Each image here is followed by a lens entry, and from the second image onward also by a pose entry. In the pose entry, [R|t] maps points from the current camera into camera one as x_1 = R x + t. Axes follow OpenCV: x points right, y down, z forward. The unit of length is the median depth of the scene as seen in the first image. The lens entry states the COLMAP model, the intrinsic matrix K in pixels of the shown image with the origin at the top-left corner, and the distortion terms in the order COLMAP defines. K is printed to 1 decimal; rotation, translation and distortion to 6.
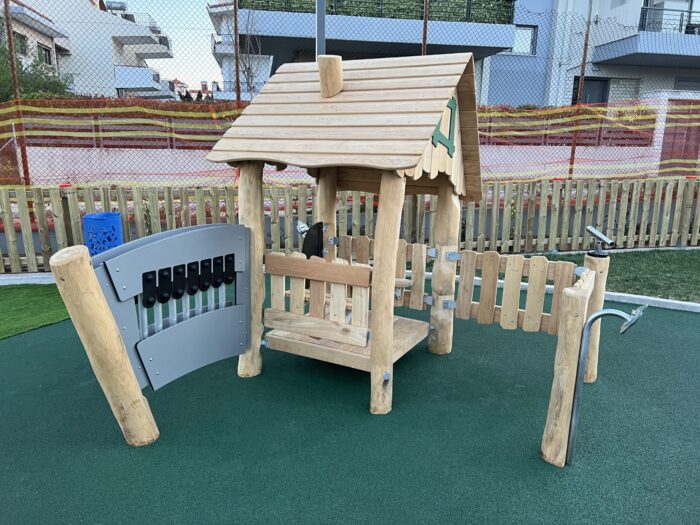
lens RADIAL K [[525.3, 0, 350.0], [0, 525.3, 262.5], [0, 0, 1]] dist [0.054897, -0.072105]
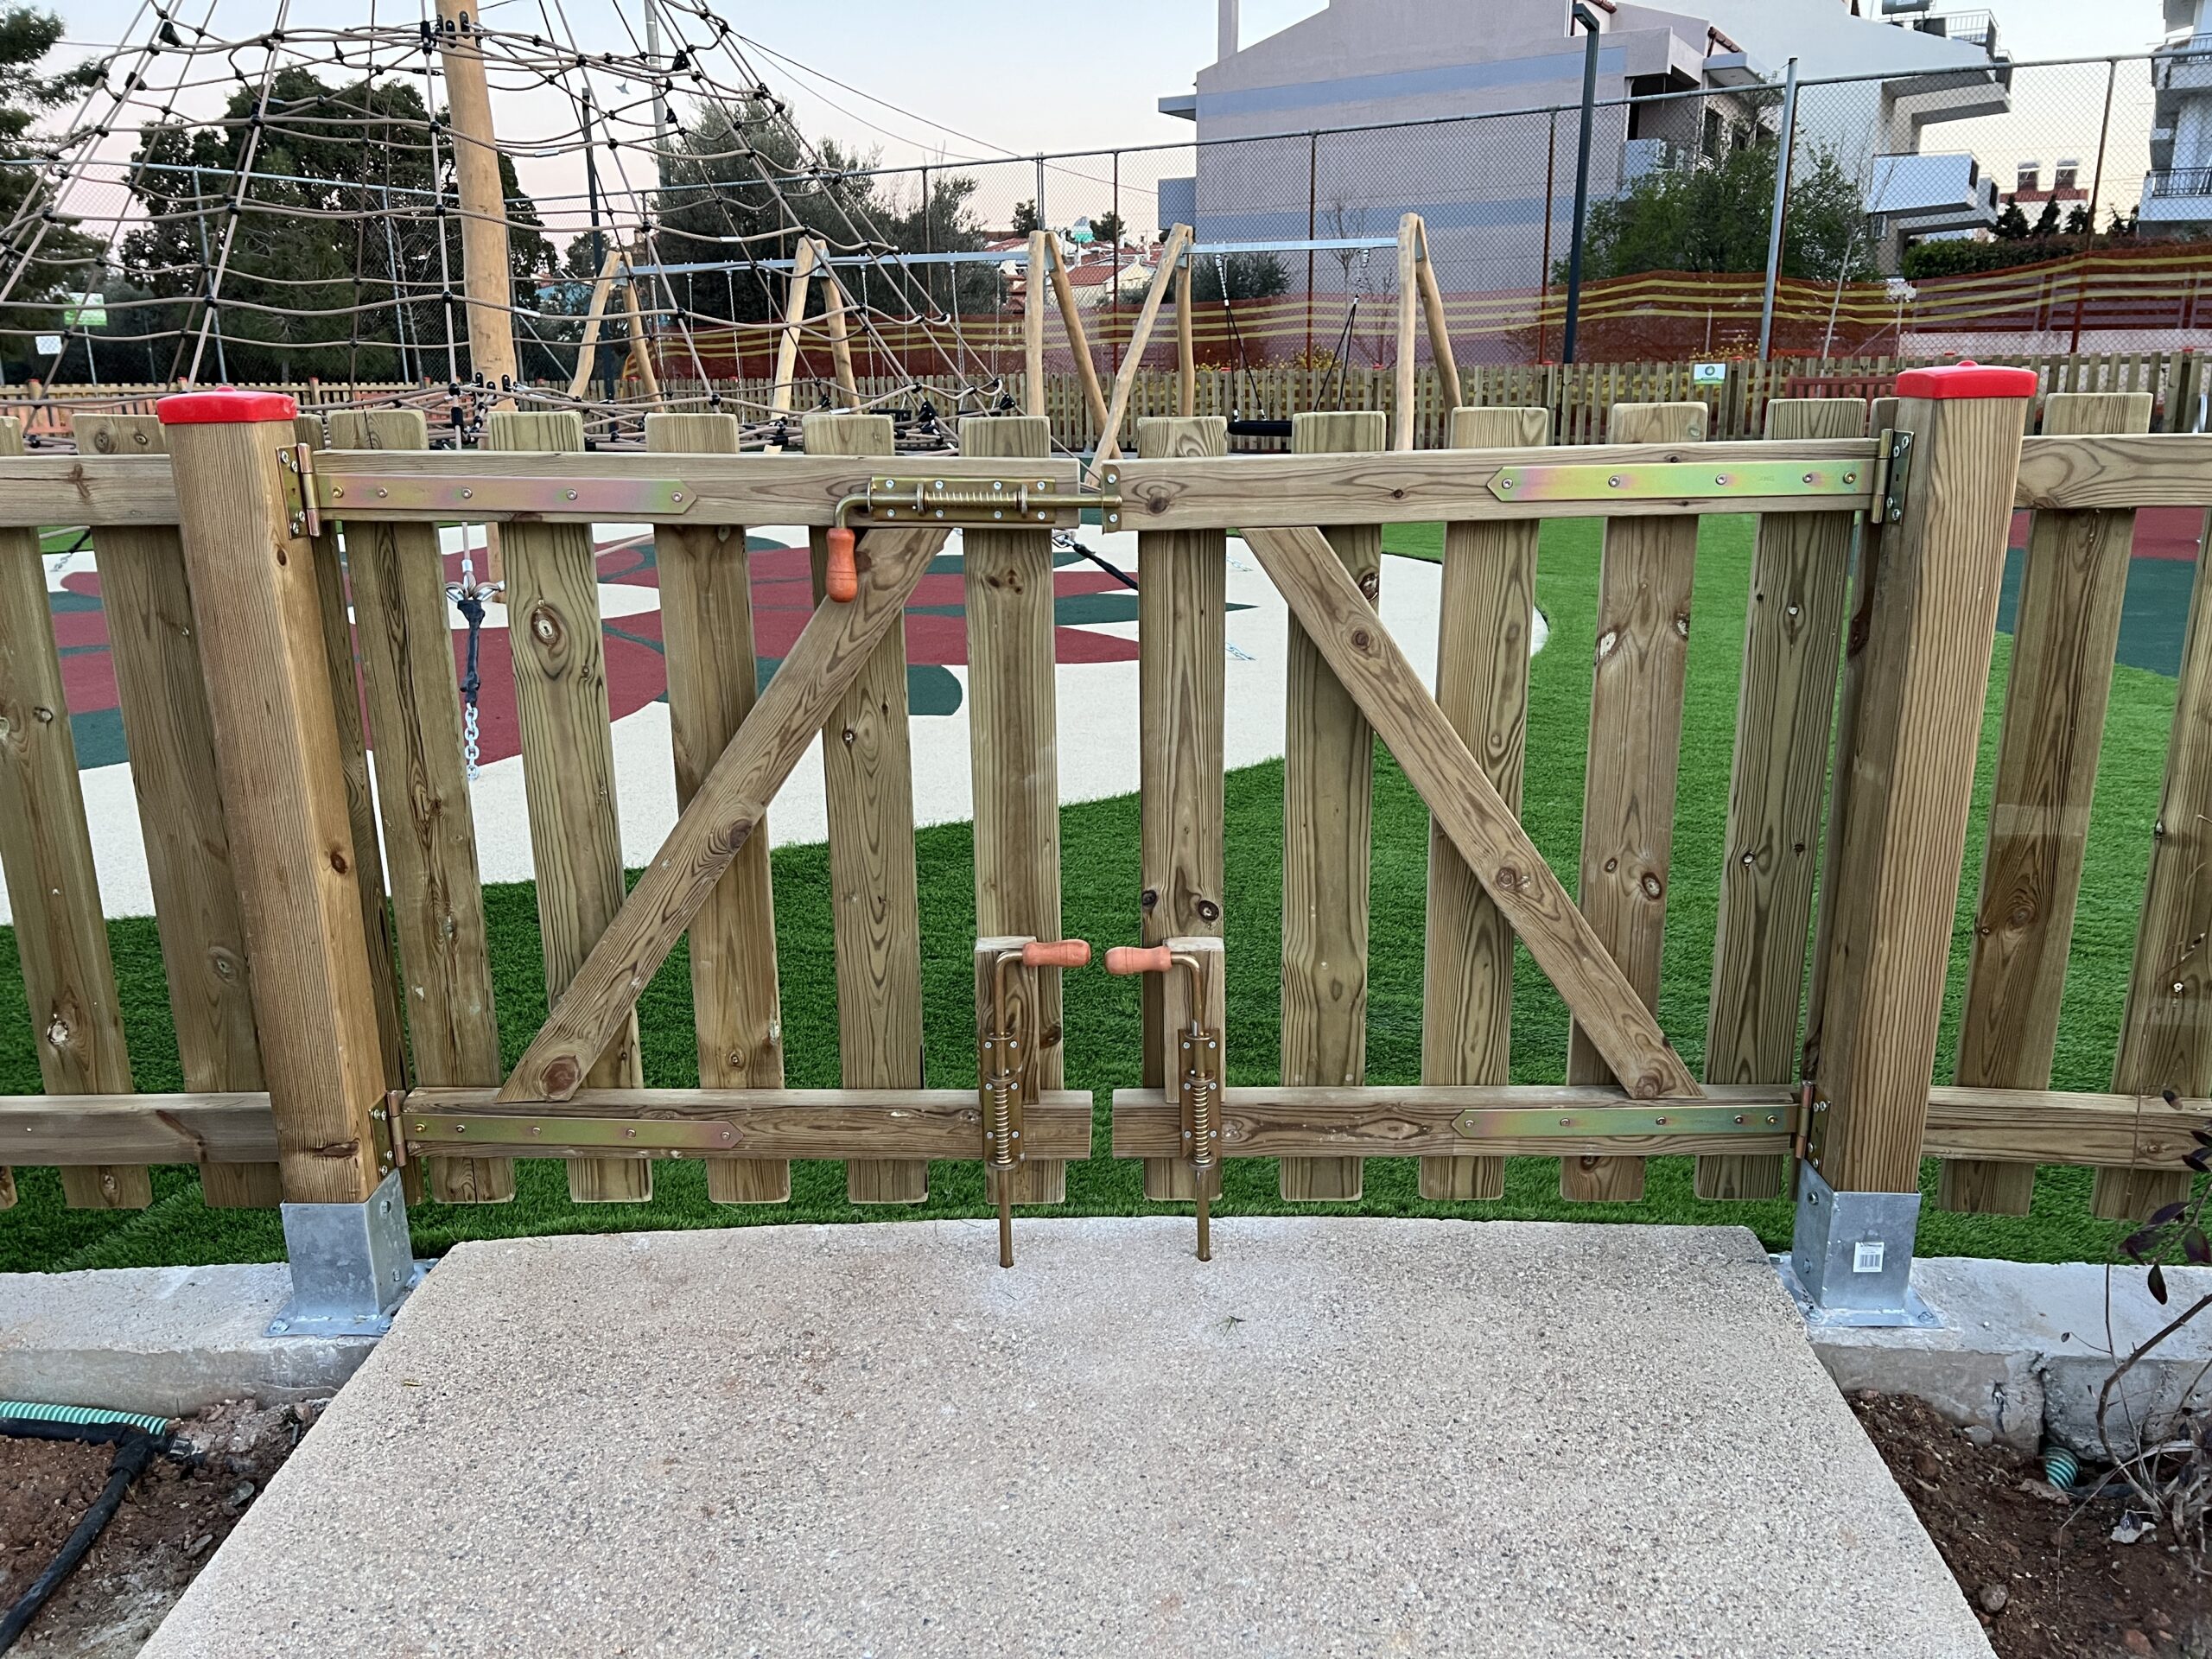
lens RADIAL K [[1659.9, 0, 1106.0], [0, 1659.9, 829.5], [0, 0, 1]] dist [0.054897, -0.072105]
pose [[0.757751, 0.150757, -0.634890, -0.014485], [-0.123770, 0.988490, 0.086999, 0.274955], [0.640698, 0.012656, 0.767688, -0.996750]]
